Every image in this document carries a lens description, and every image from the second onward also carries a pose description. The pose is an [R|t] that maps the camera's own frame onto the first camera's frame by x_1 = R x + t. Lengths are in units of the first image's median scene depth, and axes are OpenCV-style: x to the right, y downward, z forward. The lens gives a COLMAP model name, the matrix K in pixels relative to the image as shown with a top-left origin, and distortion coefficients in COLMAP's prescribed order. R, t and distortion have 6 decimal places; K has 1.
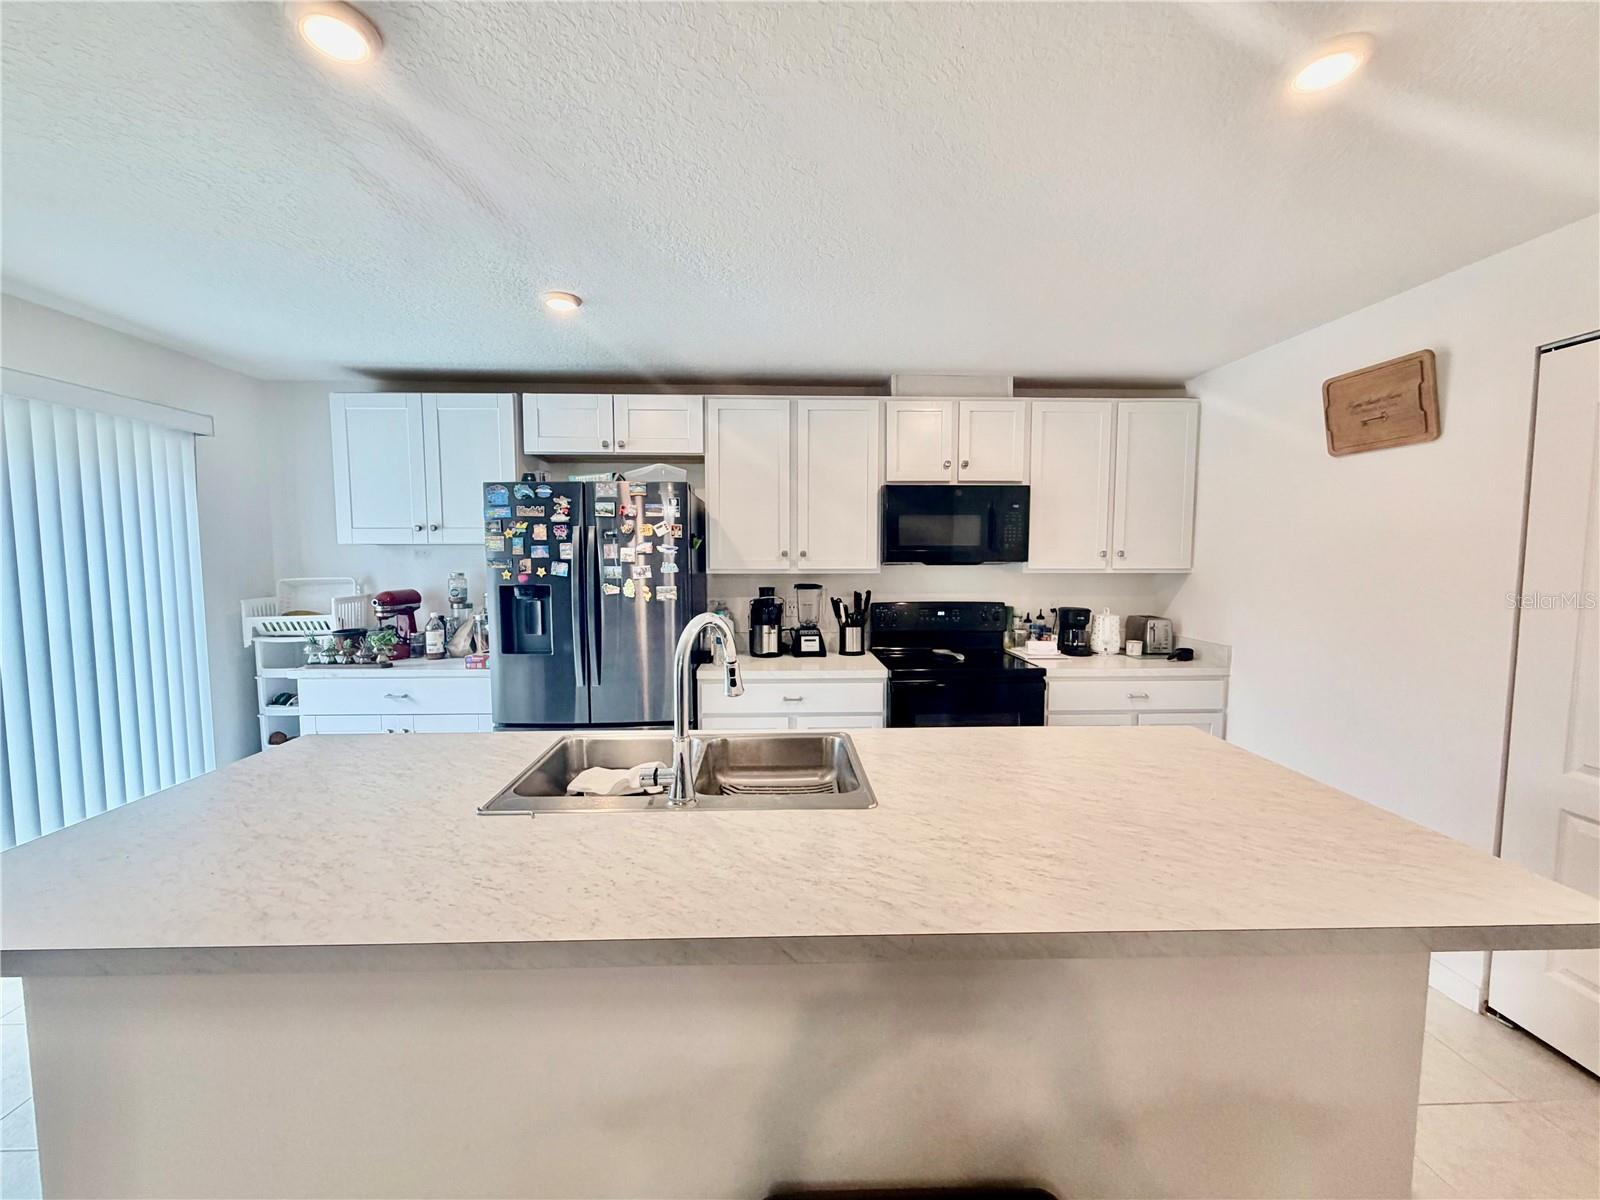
lens RADIAL K [[648.0, 0, 800.0], [0, 648.0, 600.0], [0, 0, 1]] dist [-0.000867, -0.000173]
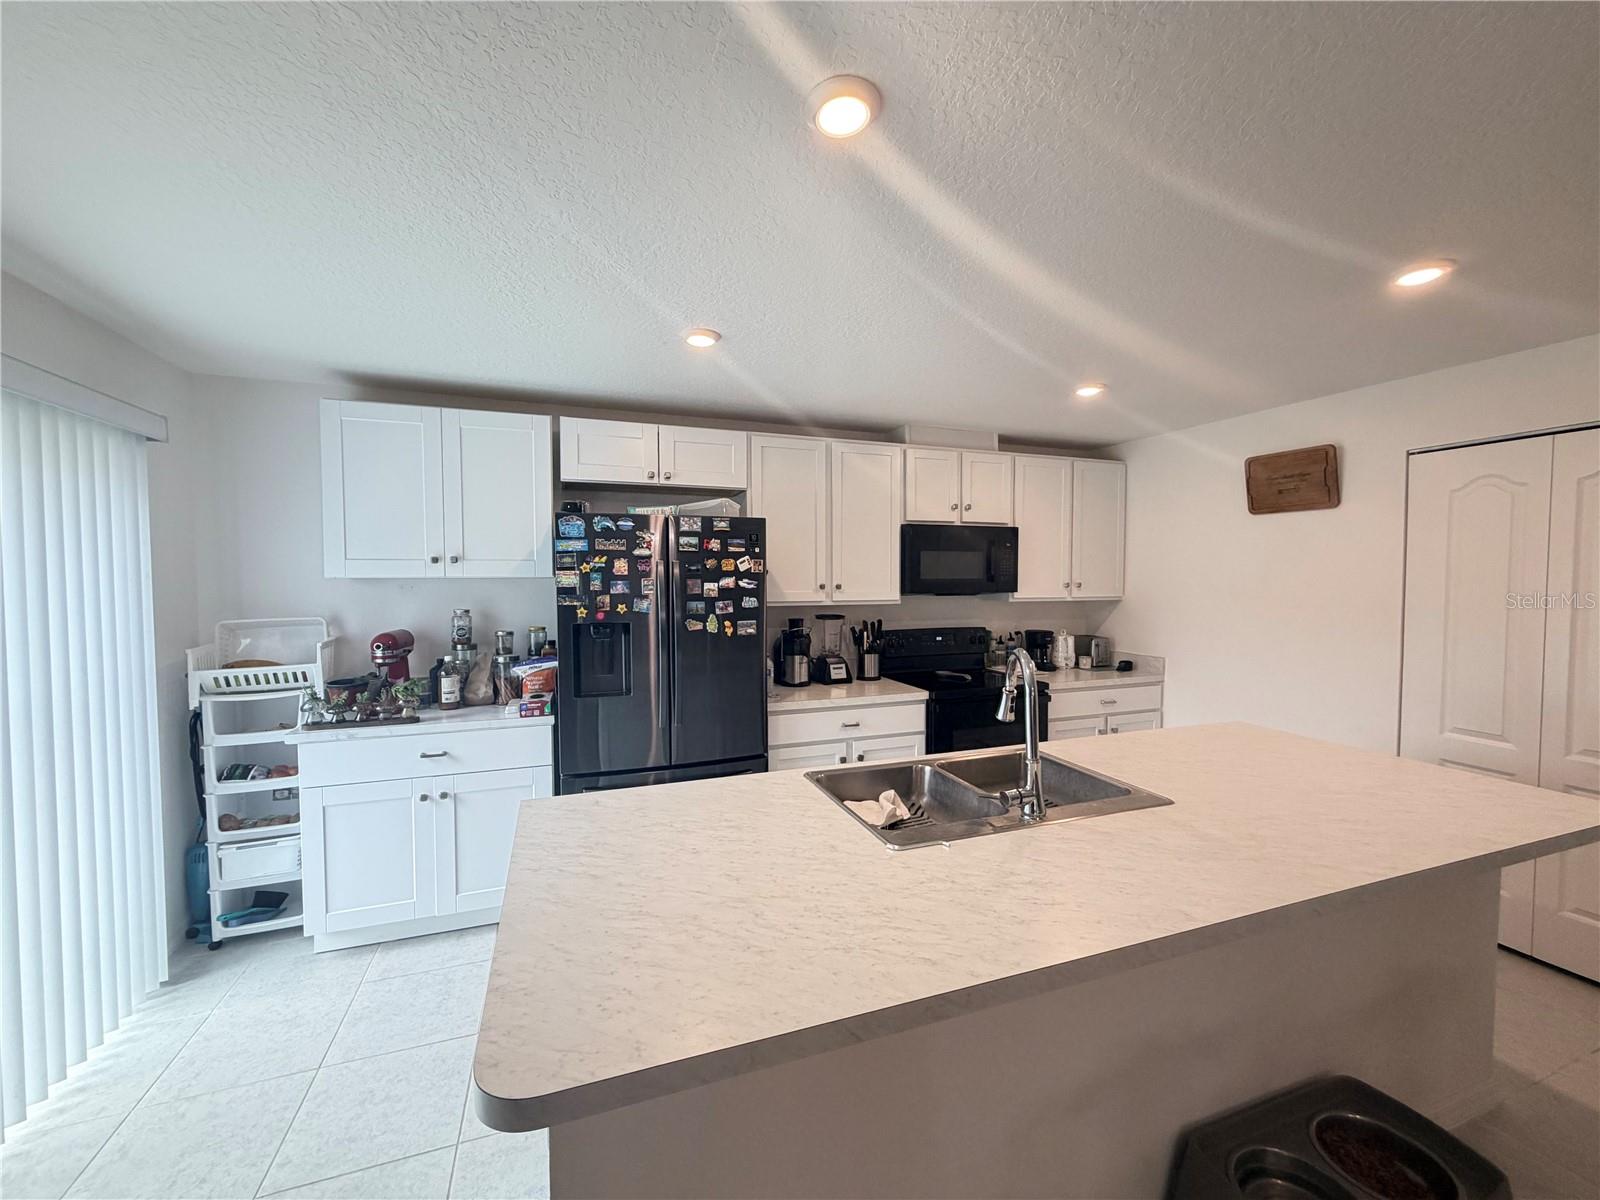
lens RADIAL K [[648.0, 0, 800.0], [0, 648.0, 600.0], [0, 0, 1]] dist [-0.000867, -0.000173]
pose [[0.948995, -0.012055, 0.315060, -0.394747], [0.023184, 0.999232, -0.031598, -0.017533], [-0.314437, 0.037291, 0.948546, 0.017754]]
